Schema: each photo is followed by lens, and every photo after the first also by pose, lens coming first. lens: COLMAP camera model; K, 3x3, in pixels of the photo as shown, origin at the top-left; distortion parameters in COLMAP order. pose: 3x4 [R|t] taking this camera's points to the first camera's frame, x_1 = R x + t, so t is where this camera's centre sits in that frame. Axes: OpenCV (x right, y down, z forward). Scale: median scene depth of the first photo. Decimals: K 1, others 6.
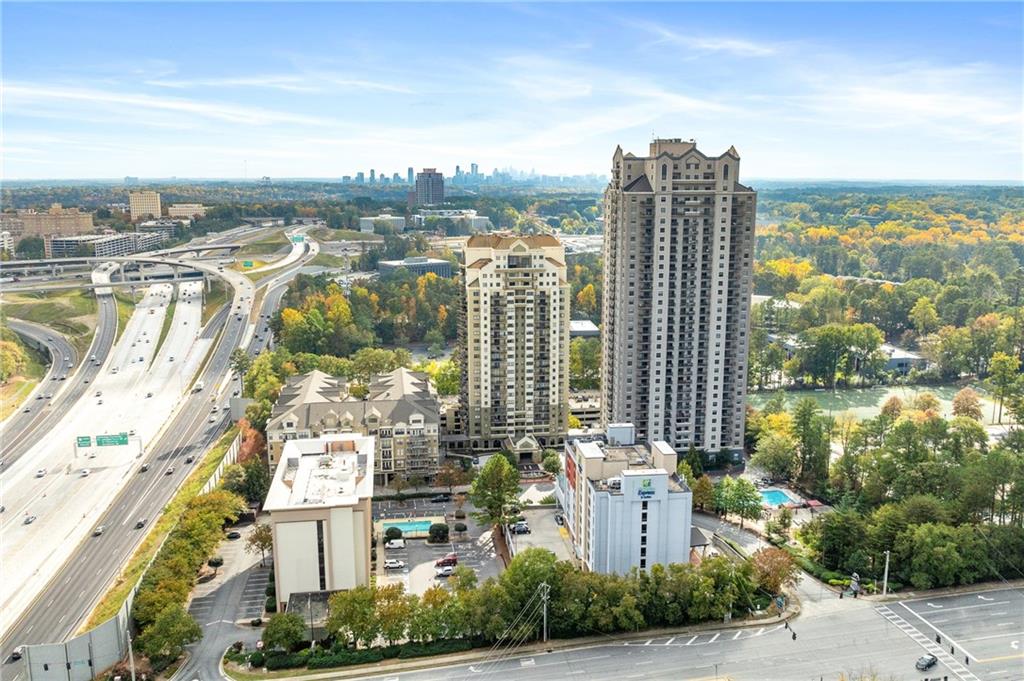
lens RADIAL K [[882.1, 0, 516.0], [0, 882.1, 326.1], [0, 0, 1]] dist [0.005934, 0.004700]
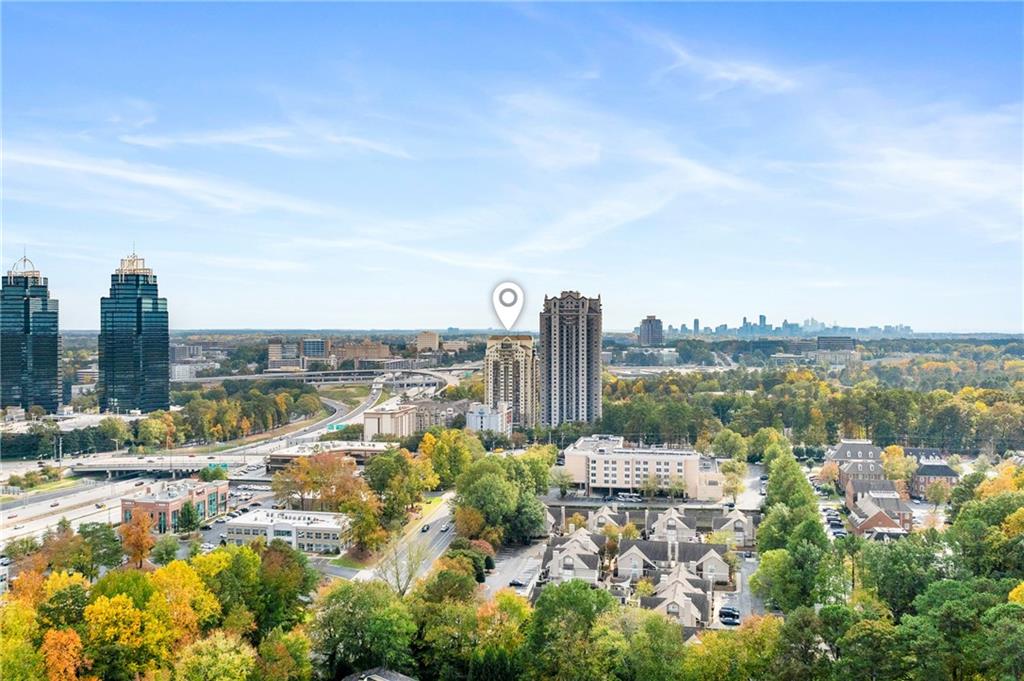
lens RADIAL K [[882.1, 0, 516.0], [0, 882.1, 326.1], [0, 0, 1]] dist [0.005934, 0.004700]
pose [[0.941307, 0.001290, -0.337549, 0.762810], [-0.058869, 0.985295, -0.160399, 0.228033], [0.332379, 0.170856, 0.927541, -1.039067]]
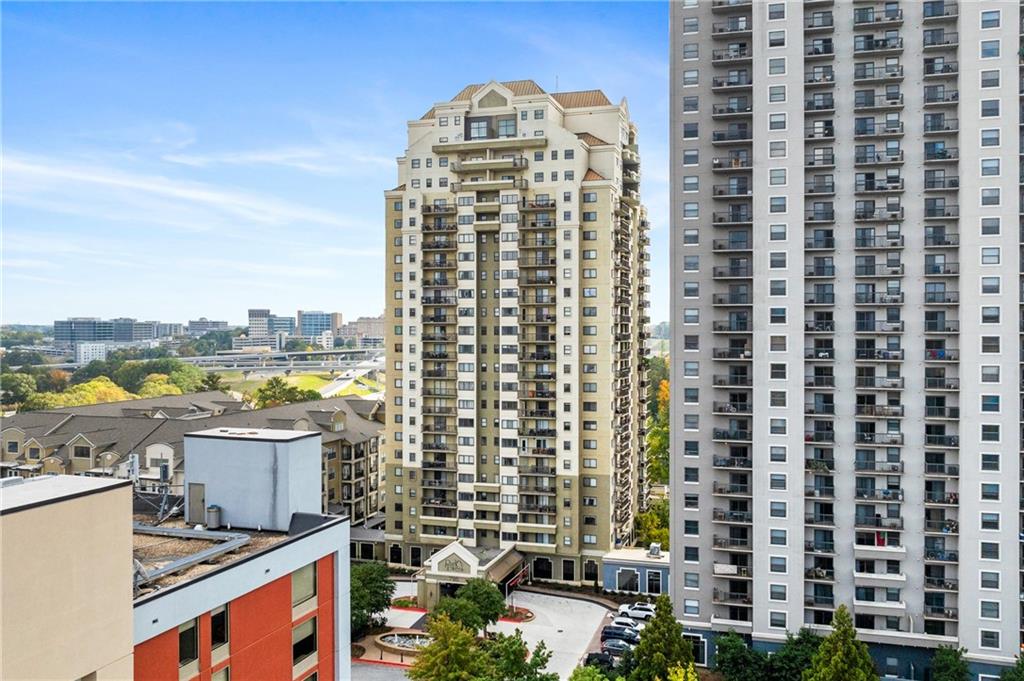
lens RADIAL K [[882.1, 0, 516.0], [0, 882.1, 326.1], [0, 0, 1]] dist [0.005934, 0.004700]
pose [[0.899266, 0.001703, -0.437399, 0.202056], [-0.077352, 0.984851, -0.155197, 0.087843], [0.430508, 0.173397, 0.885774, 0.631423]]
